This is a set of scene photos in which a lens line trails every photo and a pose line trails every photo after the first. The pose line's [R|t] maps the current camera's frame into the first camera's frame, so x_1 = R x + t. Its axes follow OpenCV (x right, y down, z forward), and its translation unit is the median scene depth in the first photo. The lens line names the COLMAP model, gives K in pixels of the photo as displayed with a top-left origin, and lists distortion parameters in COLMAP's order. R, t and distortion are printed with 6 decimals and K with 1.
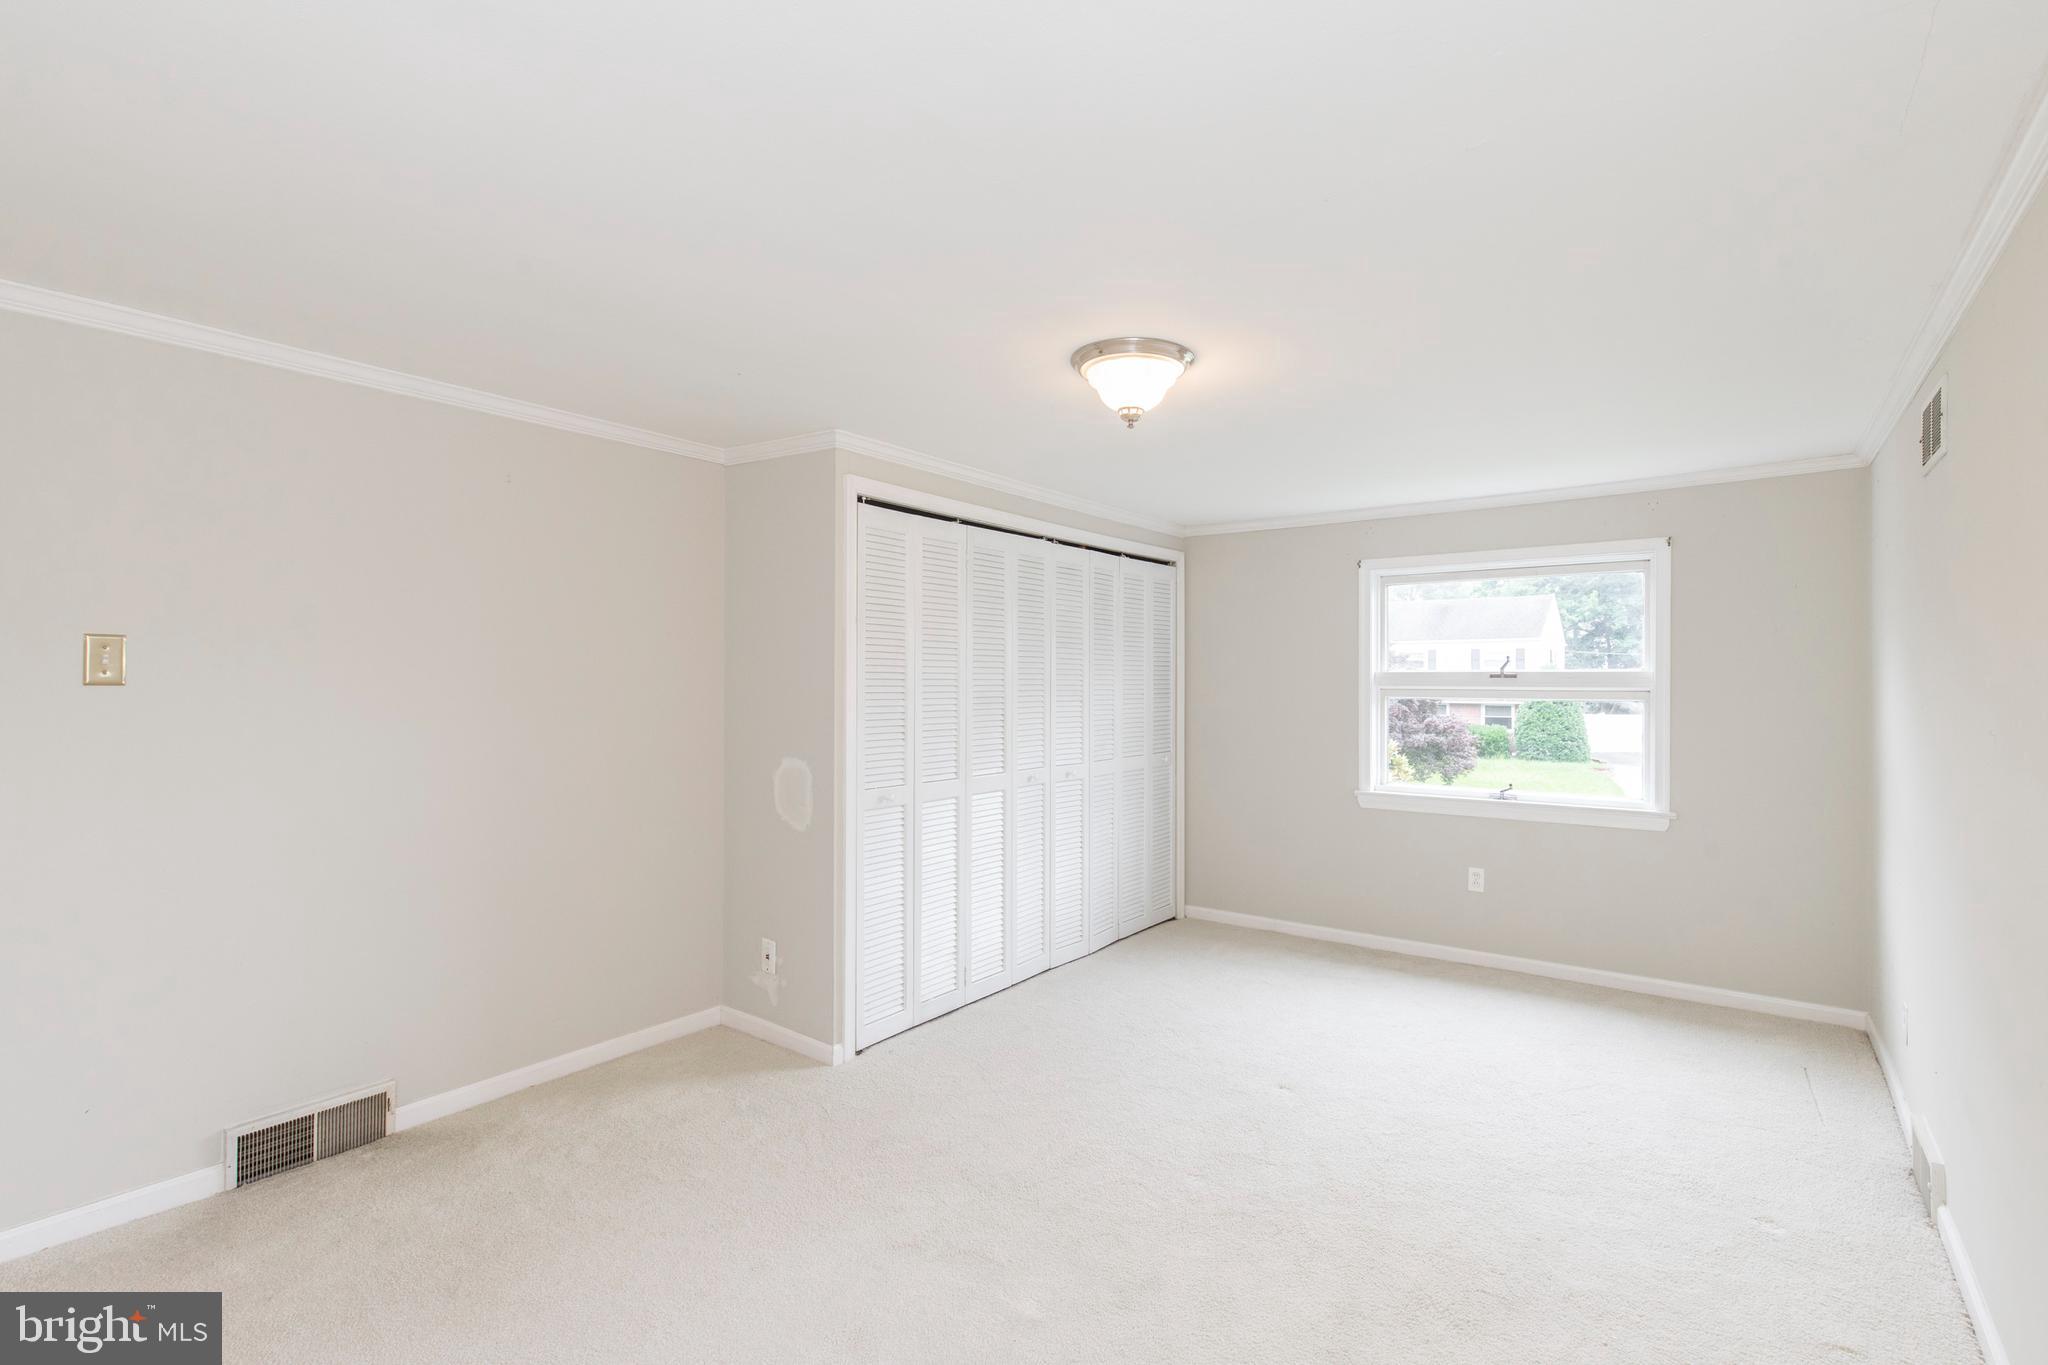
lens RADIAL K [[931.9, 0, 1027.8], [0, 931.9, 681.2], [0, 0, 1]] dist [0.001190, -0.000215]
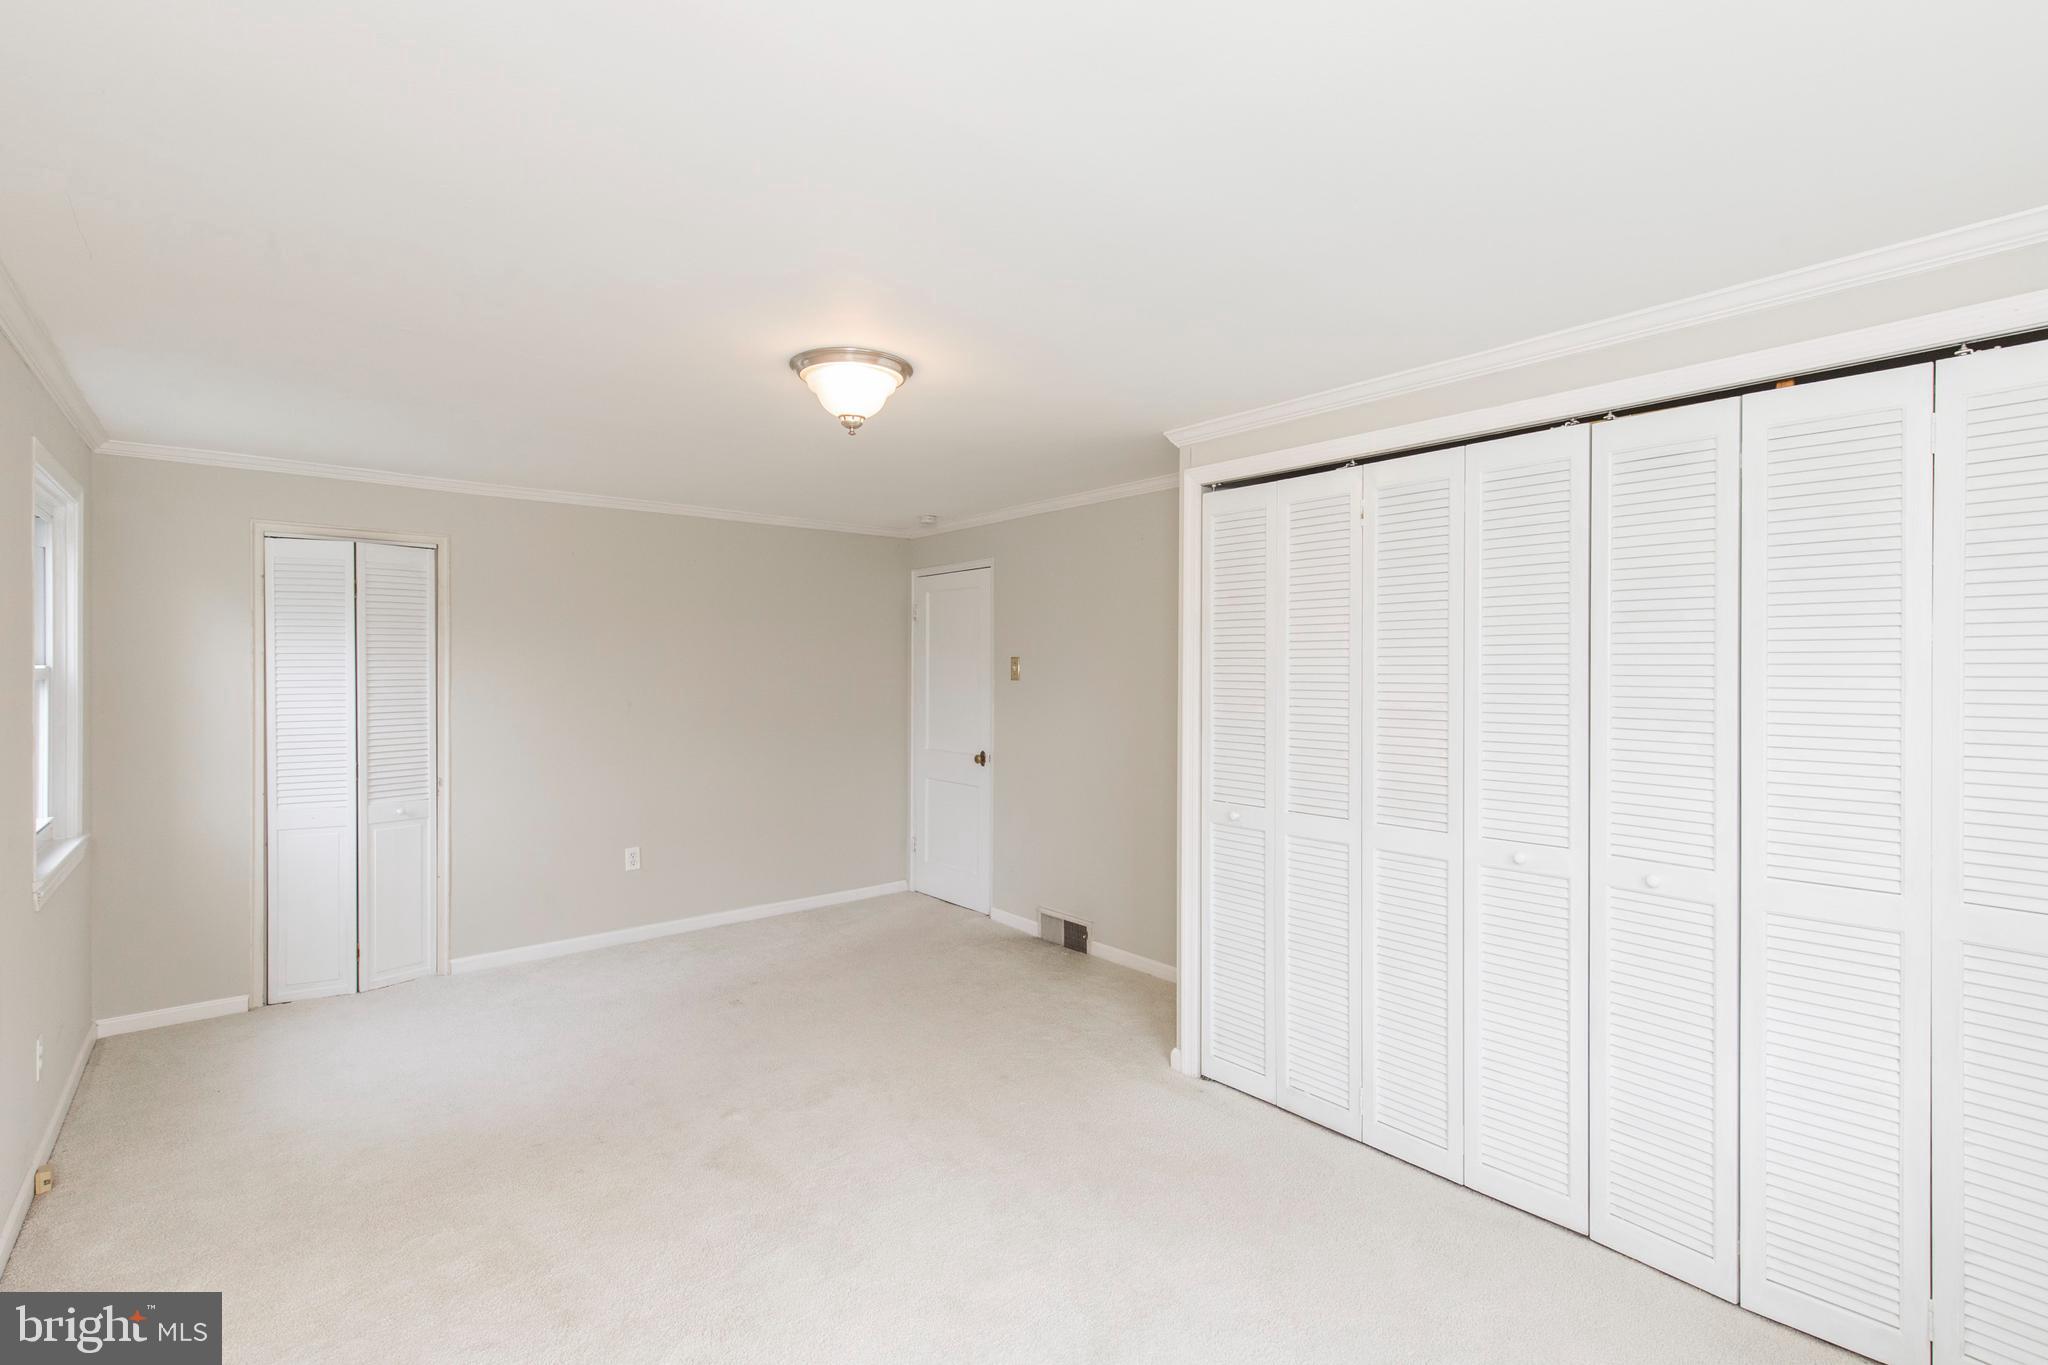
lens RADIAL K [[931.9, 0, 1027.8], [0, 931.9, 681.2], [0, 0, 1]] dist [0.001190, -0.000215]
pose [[-0.228575, 0.012598, -0.973445, 0.788270], [-0.002282, 0.999907, 0.013476, -0.014944], [0.973524, 0.005302, -0.228525, 1.061105]]
